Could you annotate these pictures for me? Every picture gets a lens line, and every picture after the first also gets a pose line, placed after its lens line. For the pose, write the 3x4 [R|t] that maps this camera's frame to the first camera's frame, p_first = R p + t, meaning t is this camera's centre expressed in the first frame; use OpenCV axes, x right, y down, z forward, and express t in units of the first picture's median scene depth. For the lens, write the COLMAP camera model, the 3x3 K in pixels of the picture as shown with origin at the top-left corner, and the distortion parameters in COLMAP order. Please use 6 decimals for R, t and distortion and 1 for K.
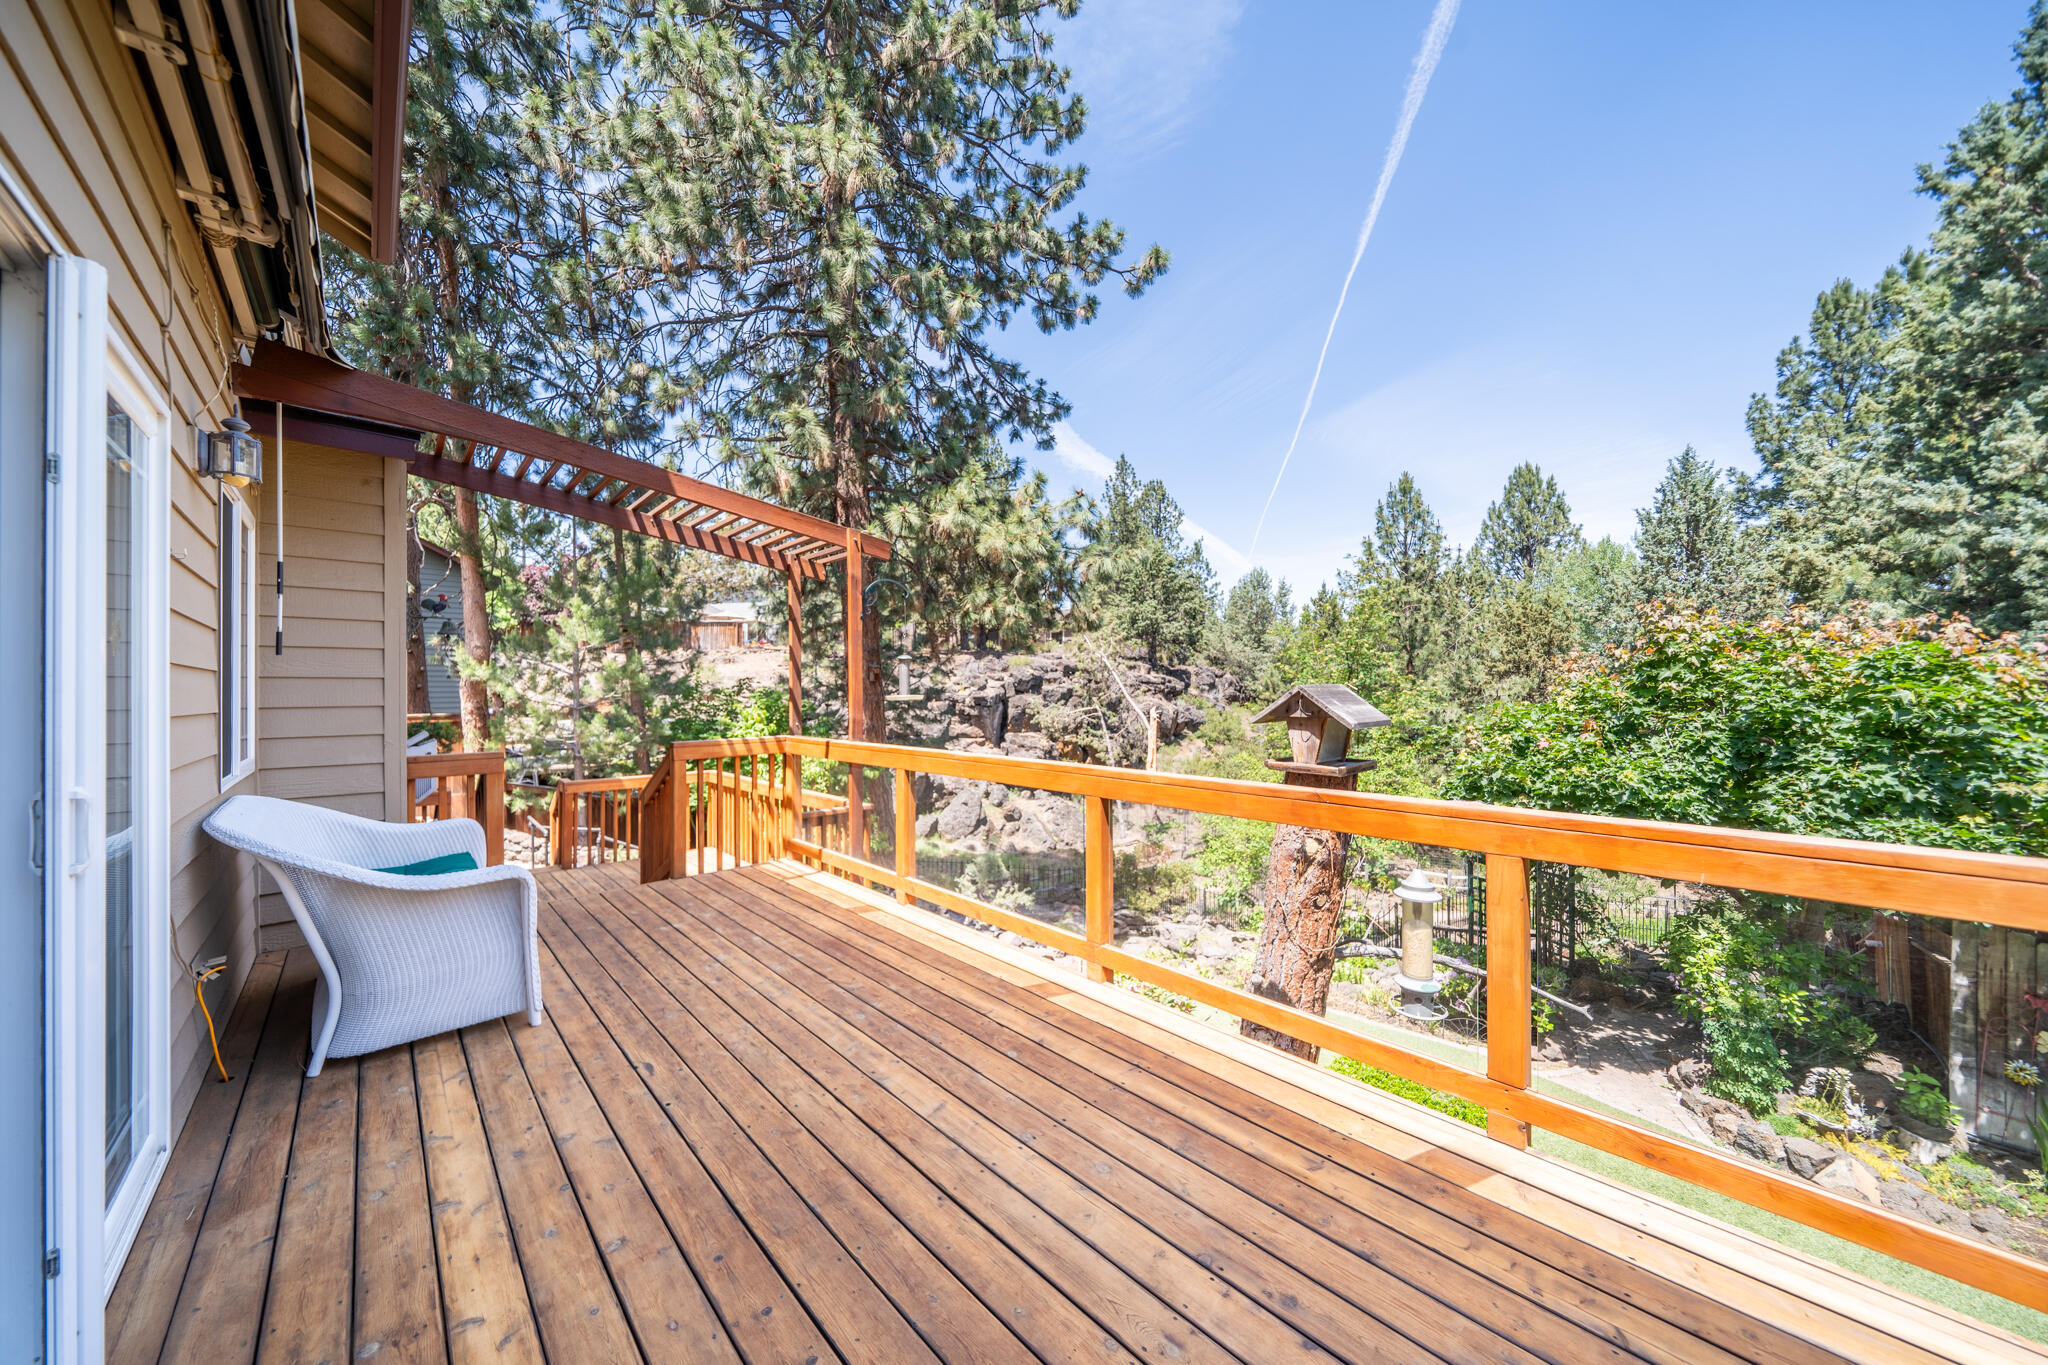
lens RADIAL K [[692.3, 0, 1027.6], [0, 692.3, 692.1], [0, 0, 1]] dist [-0.005446, 0.000030]
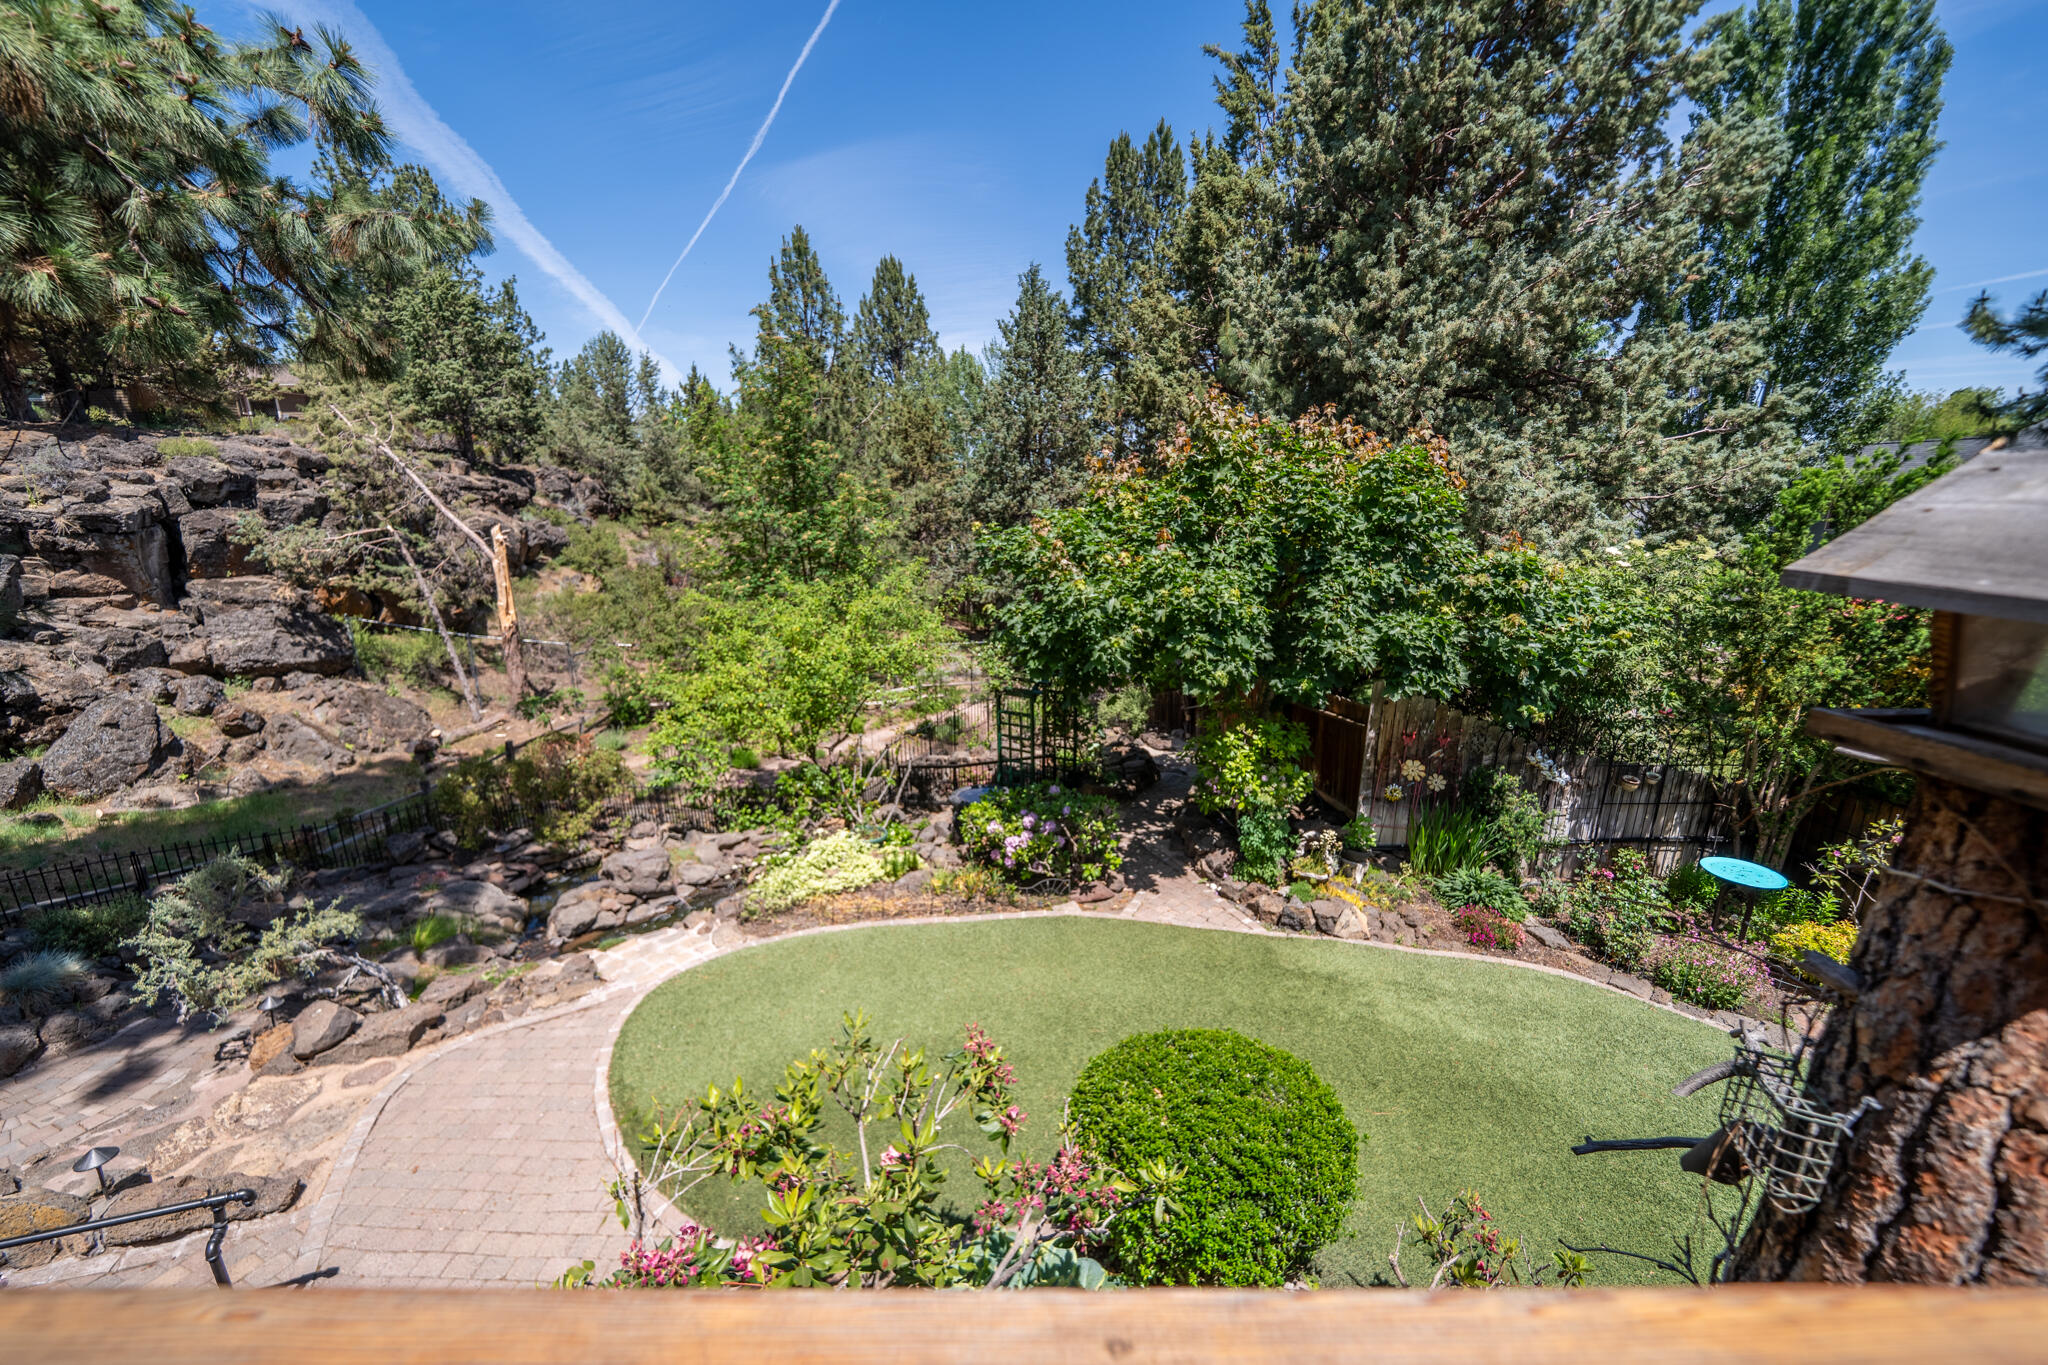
lens RADIAL K [[752.1, 0, 1014.0], [0, 752.1, 687.7], [0, 0, 1]] dist [-0.004701, 0.000357]
pose [[0.694032, -0.180803, 0.696872, -0.004158], [0.007140, 0.969633, 0.244459, 0.000294], [-0.719909, -0.164687, 0.674248, 0.102552]]
